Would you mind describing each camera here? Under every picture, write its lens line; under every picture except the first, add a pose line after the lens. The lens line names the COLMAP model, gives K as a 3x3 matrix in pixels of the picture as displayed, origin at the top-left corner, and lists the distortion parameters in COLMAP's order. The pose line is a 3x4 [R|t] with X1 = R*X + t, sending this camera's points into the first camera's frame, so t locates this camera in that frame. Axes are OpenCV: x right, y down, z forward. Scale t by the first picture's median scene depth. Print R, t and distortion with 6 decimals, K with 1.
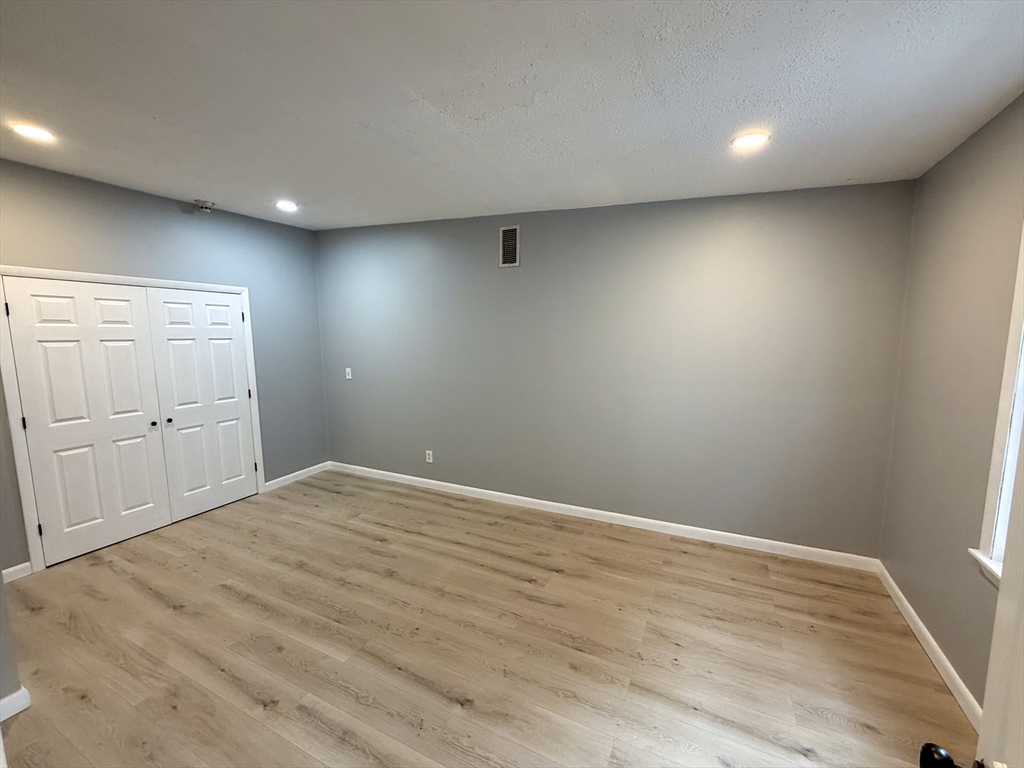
lens RADIAL K [[408.6, 0, 512.0], [0, 408.6, 384.0], [0, 0, 1]] dist [-0.001269, -0.000312]
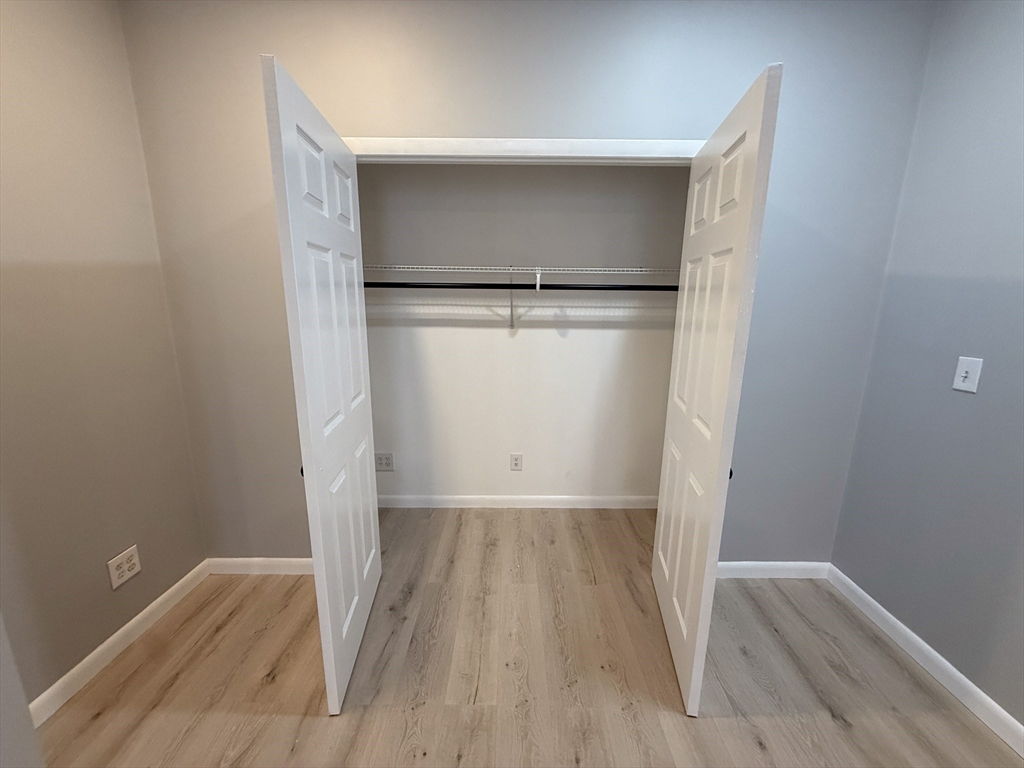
lens RADIAL K [[408.6, 0, 512.0], [0, 408.6, 384.0], [0, 0, 1]] dist [-0.001269, -0.000312]
pose [[0.437192, 0.204856, -0.875727, -0.392182], [-0.123141, 0.978178, 0.167346, -0.039415], [0.890898, 0.034676, 0.452878, 0.765014]]
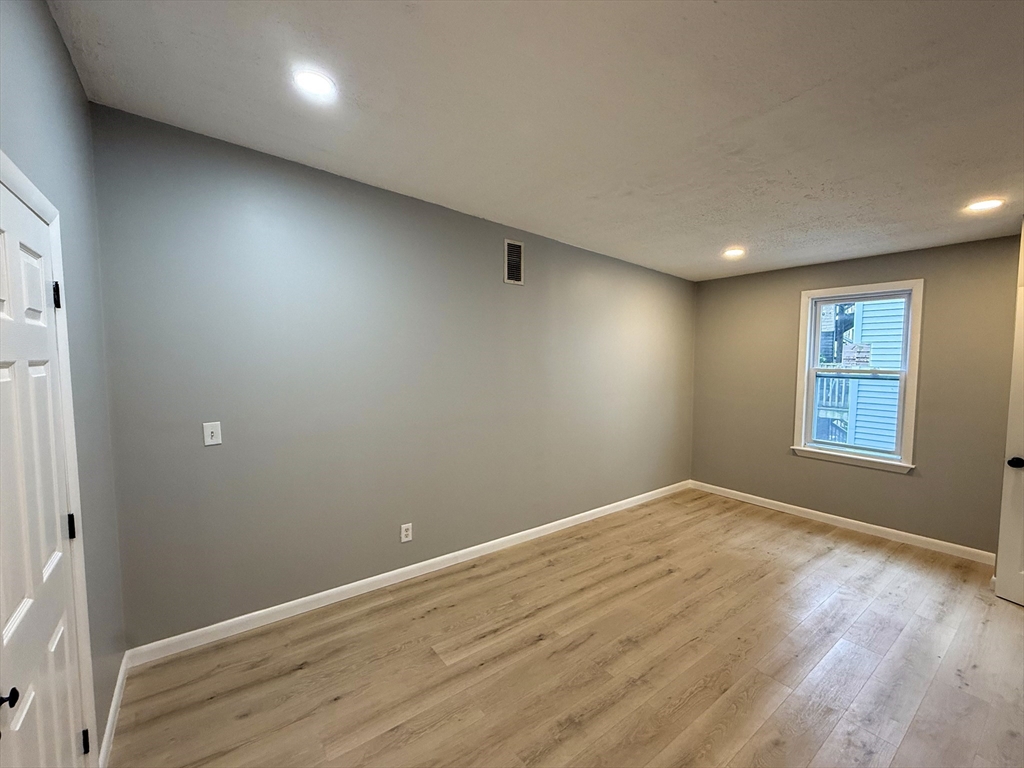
lens RADIAL K [[424.7, 0, 512.0], [0, 424.7, 384.0], [0, 0, 1]] dist [0.000576, -0.000057]
pose [[0.466212, -0.047613, 0.883391, -0.969224], [0.099109, 0.995076, 0.001328, -0.071111], [-0.879104, 0.086933, 0.468635, 0.640946]]
